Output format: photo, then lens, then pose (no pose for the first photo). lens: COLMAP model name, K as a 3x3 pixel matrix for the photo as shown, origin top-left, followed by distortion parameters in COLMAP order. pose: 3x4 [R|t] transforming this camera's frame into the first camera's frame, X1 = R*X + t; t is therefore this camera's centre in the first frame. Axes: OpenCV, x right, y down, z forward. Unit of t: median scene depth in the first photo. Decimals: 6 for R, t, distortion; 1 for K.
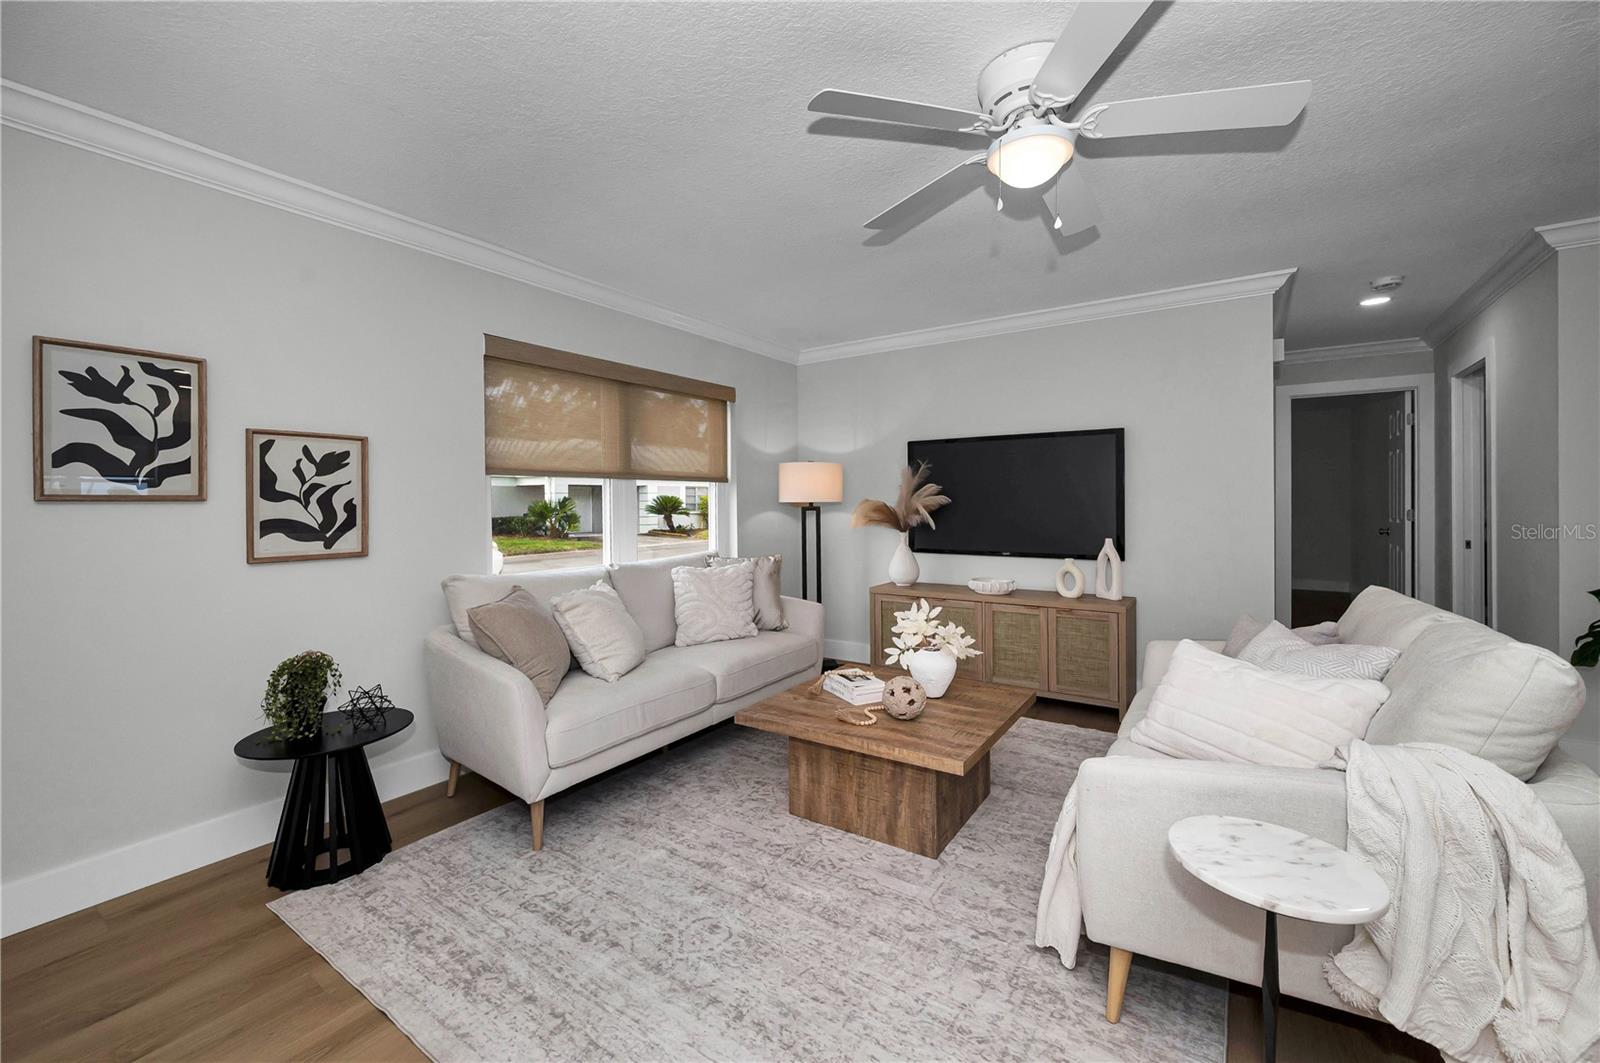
lens RADIAL K [[643.6, 0, 788.6], [0, 643.6, 501.6], [0, 0, 1]] dist [-0.000771, 0.000316]
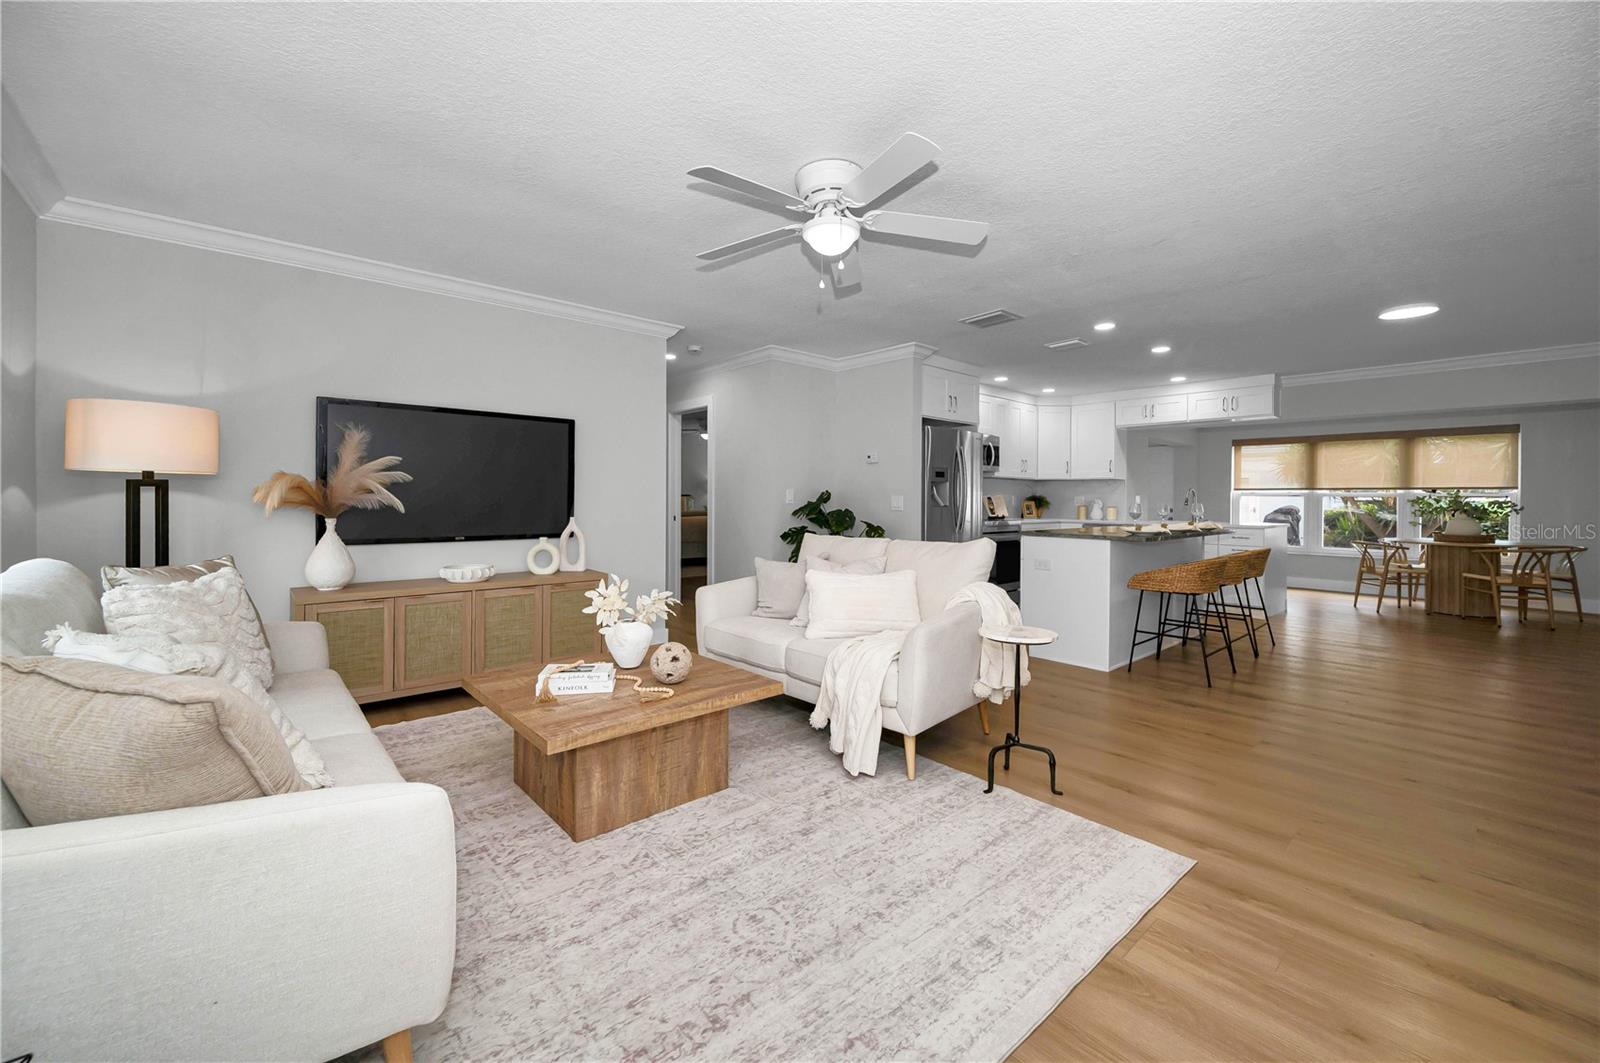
lens RADIAL K [[643.6, 0, 806.0], [0, 643.6, 498.1], [0, 0, 1]] dist [-0.000771, 0.000316]
pose [[0.240128, 0.010672, 0.970683, -0.775927], [-0.009893, 0.999915, -0.008546, 0.047036], [-0.970691, -0.007551, 0.240213, 0.544900]]
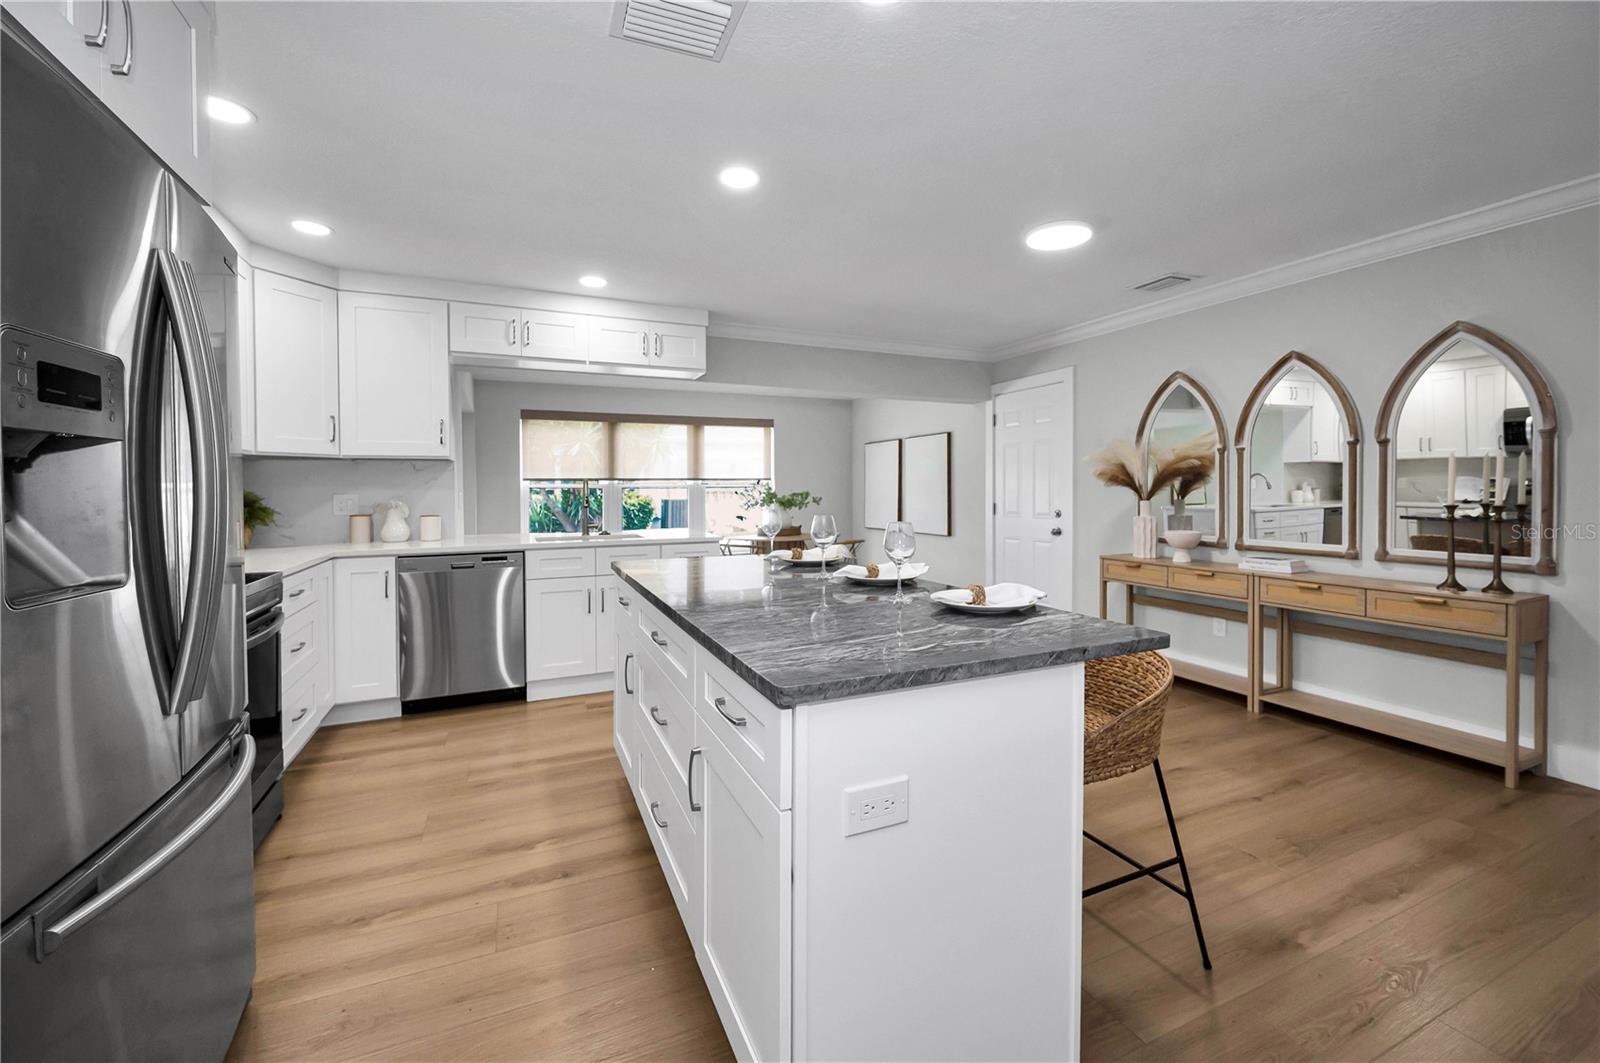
lens RADIAL K [[643.6, 0, 808.5], [0, 643.6, 505.1], [0, 0, 1]] dist [-0.000771, 0.000316]
pose [[-0.854203, -0.003838, 0.519925, 1.108428], [0.011140, 0.999608, 0.025681, -0.006029], [-0.519820, 0.027729, -0.853826, 0.726196]]
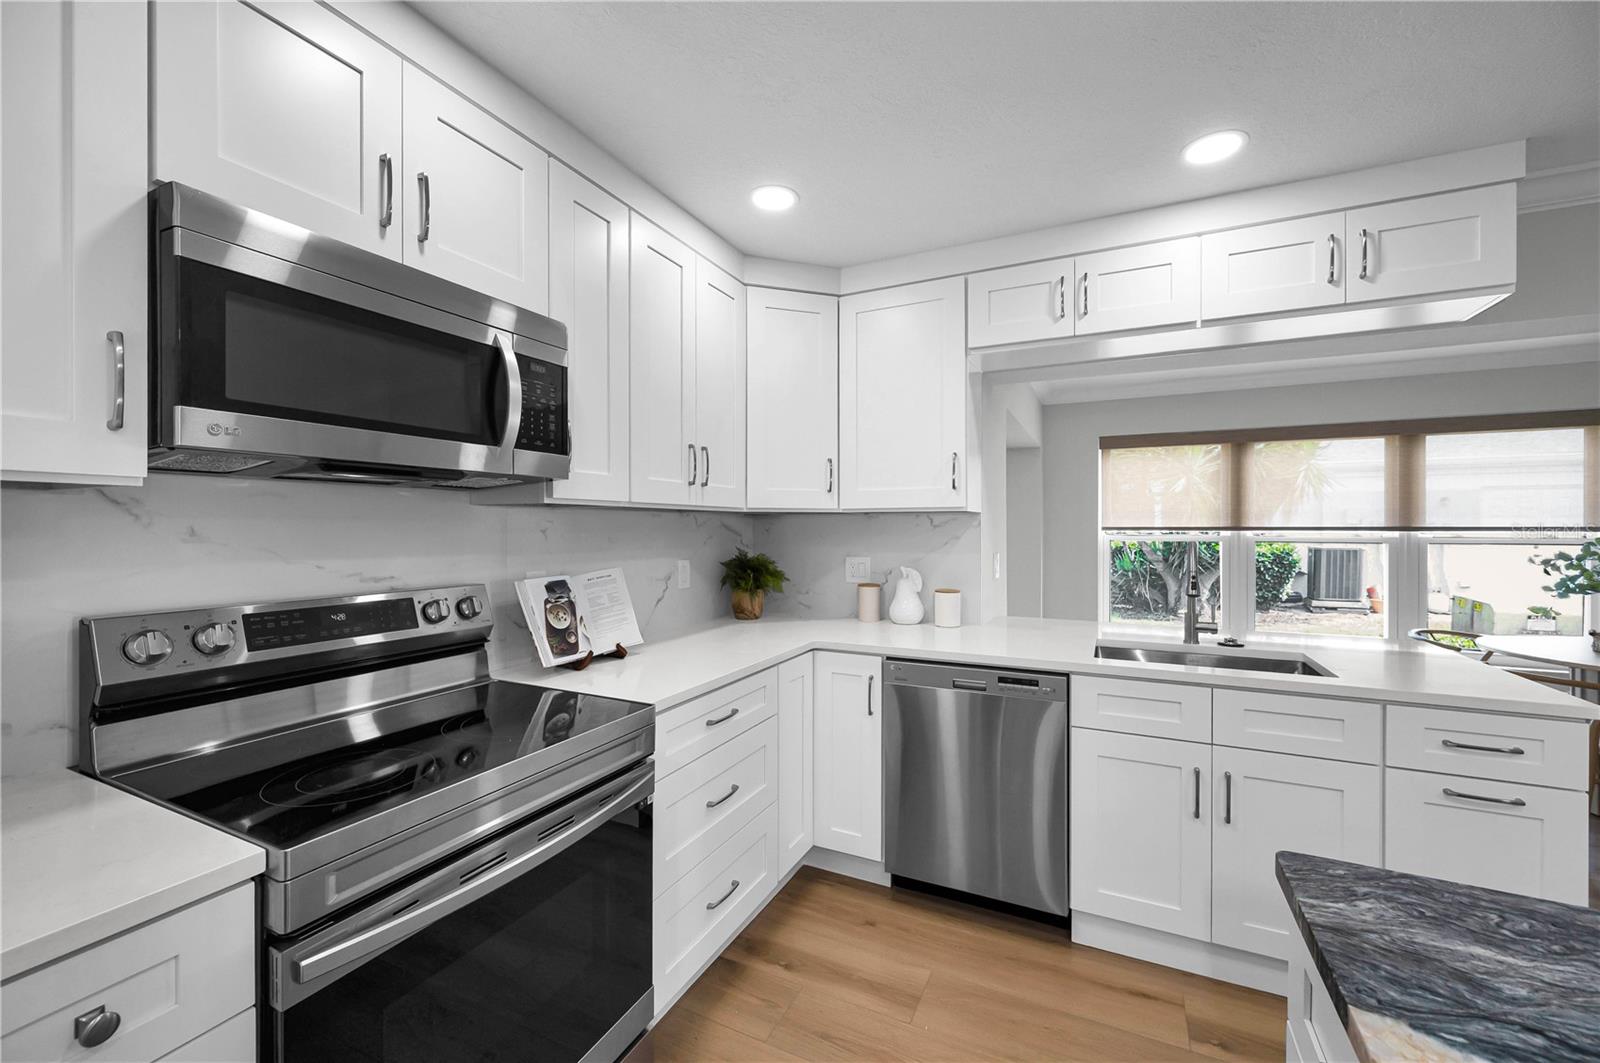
lens RADIAL K [[643.6, 0, 803.2], [0, 643.6, 522.1], [0, 0, 1]] dist [-0.000771, 0.000316]
pose [[-0.143643, 0.011966, 0.989557, 1.690930], [0.001159, 0.999928, -0.011923, -0.059226], [-0.989629, -0.000566, -0.143647, 0.238468]]
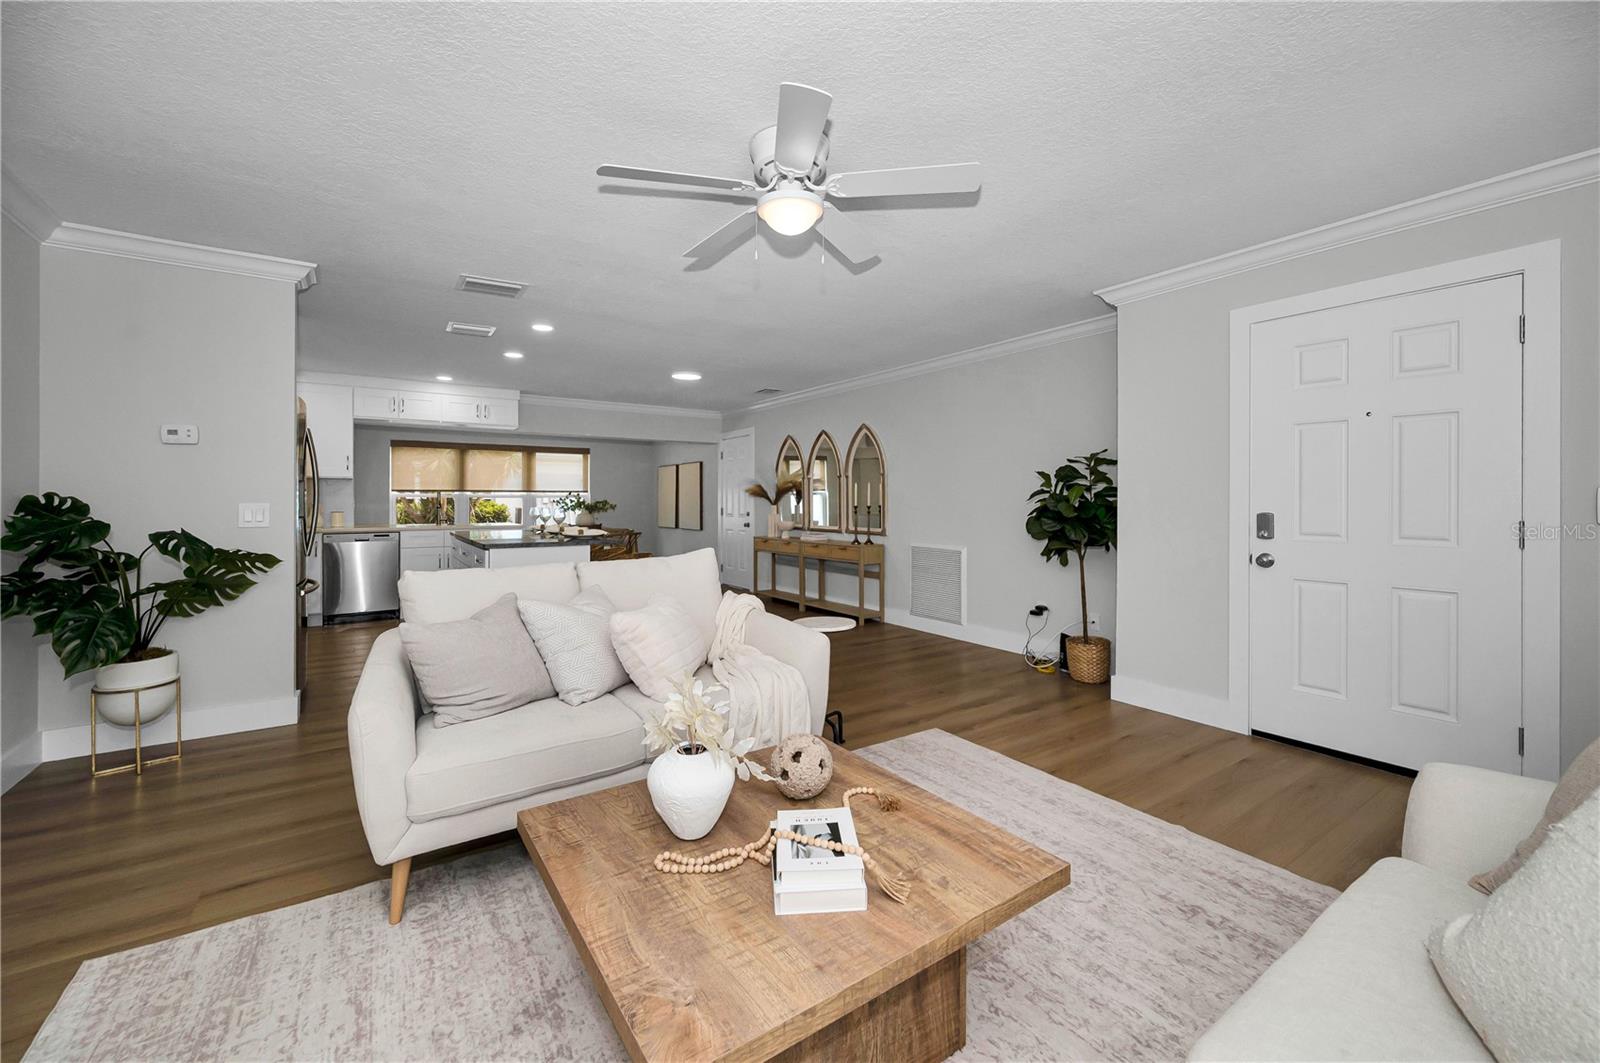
lens RADIAL K [[643.6, 0, 805.4], [0, 643.6, 498.0], [0, 0, 1]] dist [-0.000771, 0.000316]
pose [[-0.931335, 0.007037, 0.364096, -0.074786], [0.005381, 0.999970, -0.005564, 0.019653], [-0.364125, -0.003222, -0.931345, 1.653136]]
